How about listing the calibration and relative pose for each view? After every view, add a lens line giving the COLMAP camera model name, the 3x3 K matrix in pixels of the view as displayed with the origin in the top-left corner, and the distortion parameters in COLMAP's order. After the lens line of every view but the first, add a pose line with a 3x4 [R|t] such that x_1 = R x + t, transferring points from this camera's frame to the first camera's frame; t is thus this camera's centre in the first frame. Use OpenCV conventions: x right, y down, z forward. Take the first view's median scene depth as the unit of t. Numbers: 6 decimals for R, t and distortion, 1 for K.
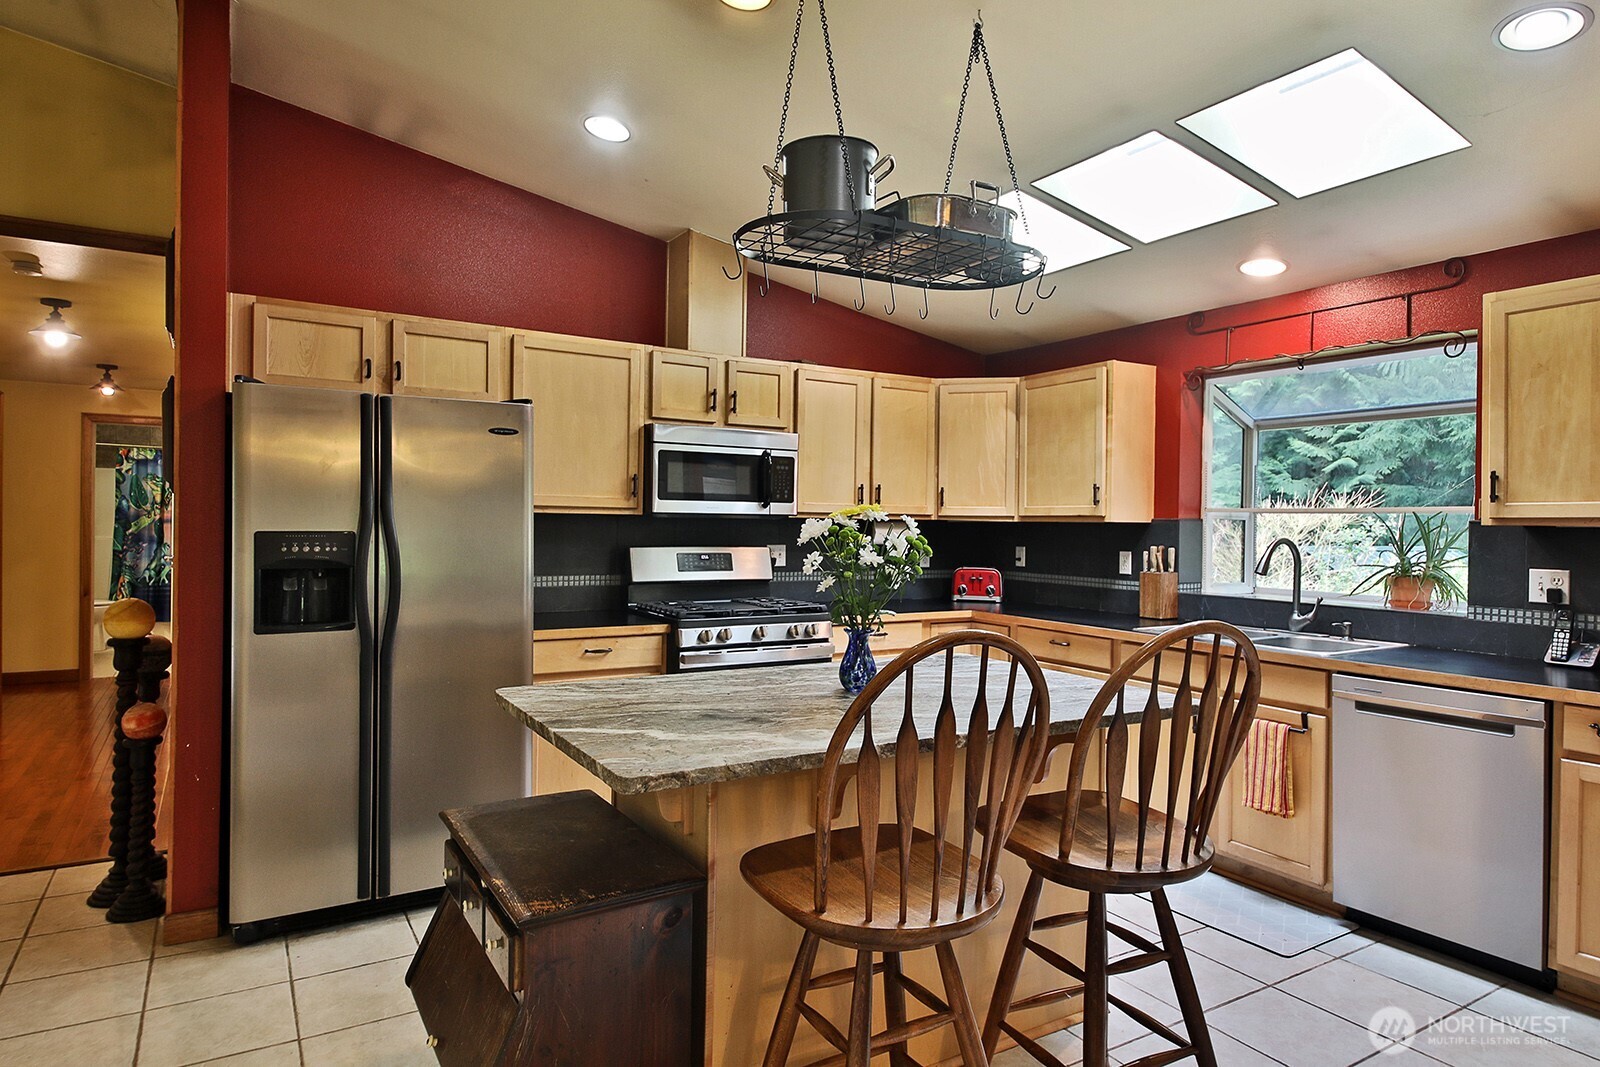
lens RADIAL K [[919.5, 0, 801.3], [0, 919.5, 537.4], [0, 0, 1]] dist [0.002924, 0.000115]
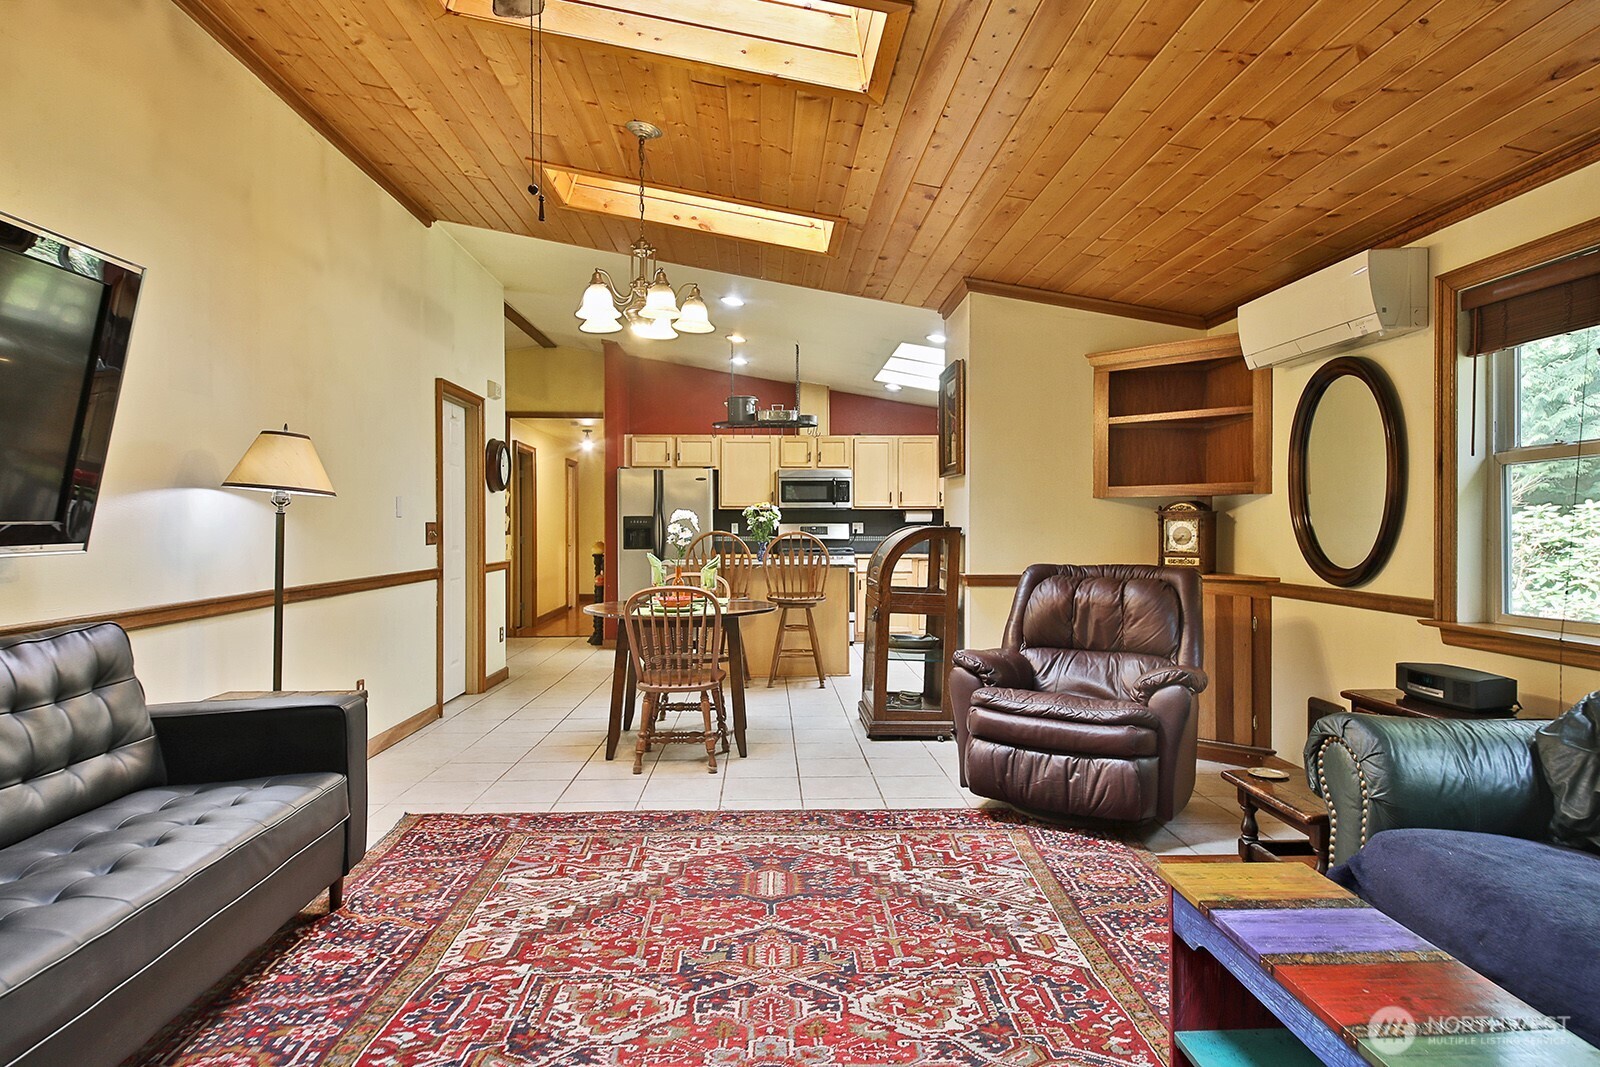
lens RADIAL K [[919.5, 0, 798.7], [0, 919.5, 527.5], [0, 0, 1]] dist [0.002924, 0.000115]
pose [[0.870423, -0.005164, -0.492278, 0.957422], [0.002857, 0.999981, -0.005438, 0.033019], [0.492297, 0.003327, 0.870421, -0.935185]]
